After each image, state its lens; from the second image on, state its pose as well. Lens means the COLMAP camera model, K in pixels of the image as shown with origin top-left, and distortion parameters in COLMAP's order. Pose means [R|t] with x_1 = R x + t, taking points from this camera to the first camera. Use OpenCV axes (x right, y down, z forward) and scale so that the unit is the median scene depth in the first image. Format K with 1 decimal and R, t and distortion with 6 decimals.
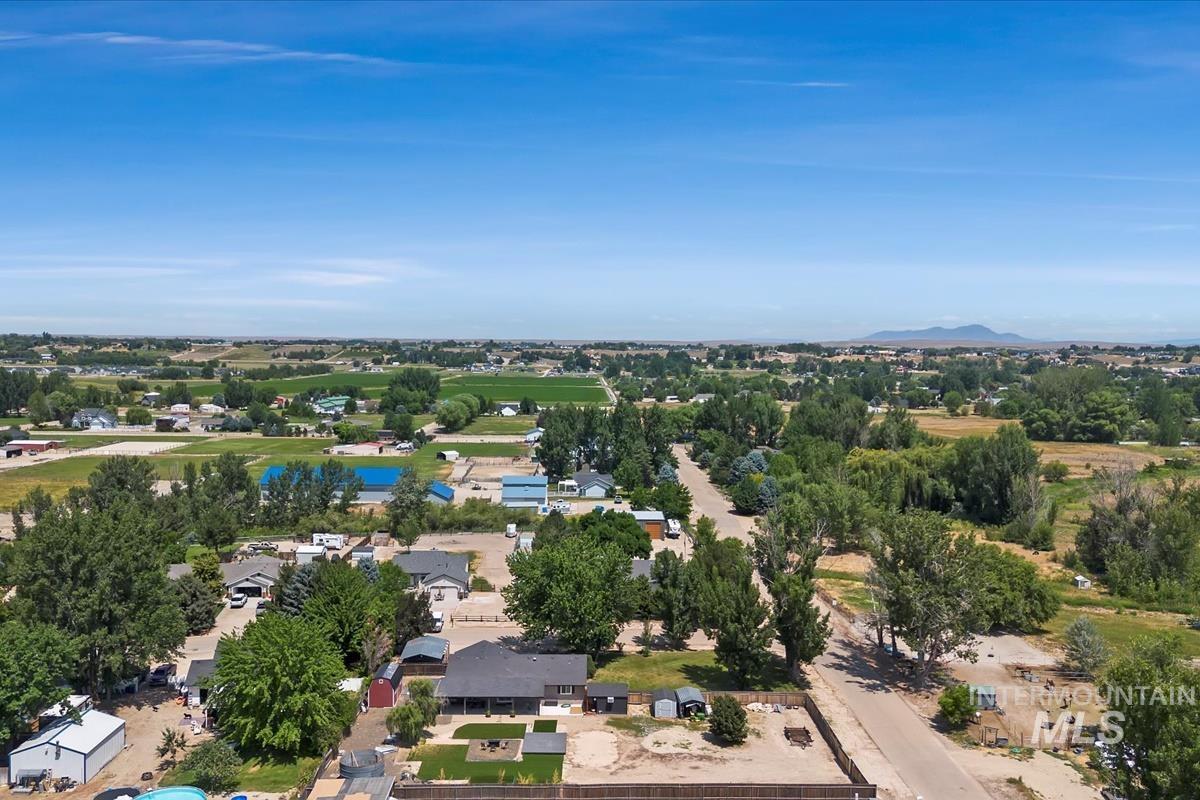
lens RADIAL K [[1030.6, 0, 600.0], [0, 1030.6, 400.0], [0, 0, 1]] dist [0.108996, -0.129938]
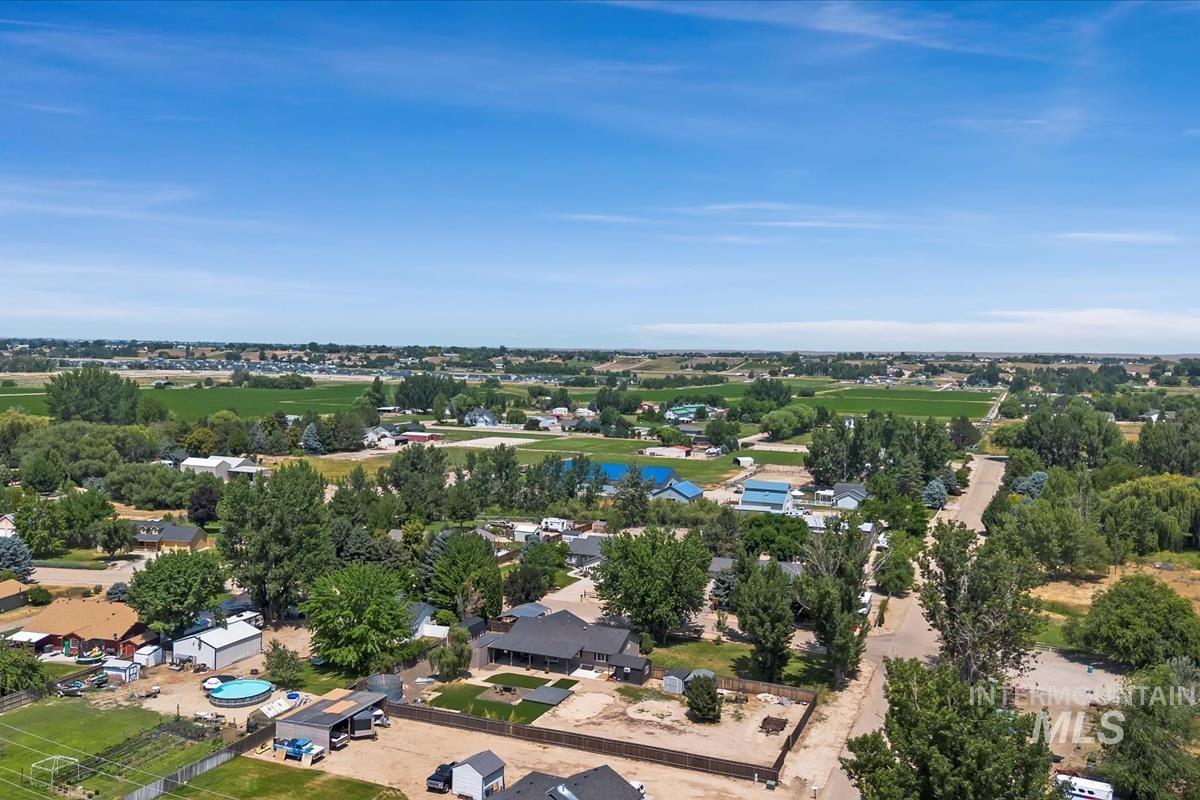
lens RADIAL K [[1030.6, 0, 600.0], [0, 1030.6, 400.0], [0, 0, 1]] dist [0.108996, -0.129938]
pose [[0.908541, 0.022652, -0.417181, 0.127321], [-0.027952, 0.999587, -0.006599, 0.002170], [0.416859, 0.017657, 0.908800, -0.007754]]
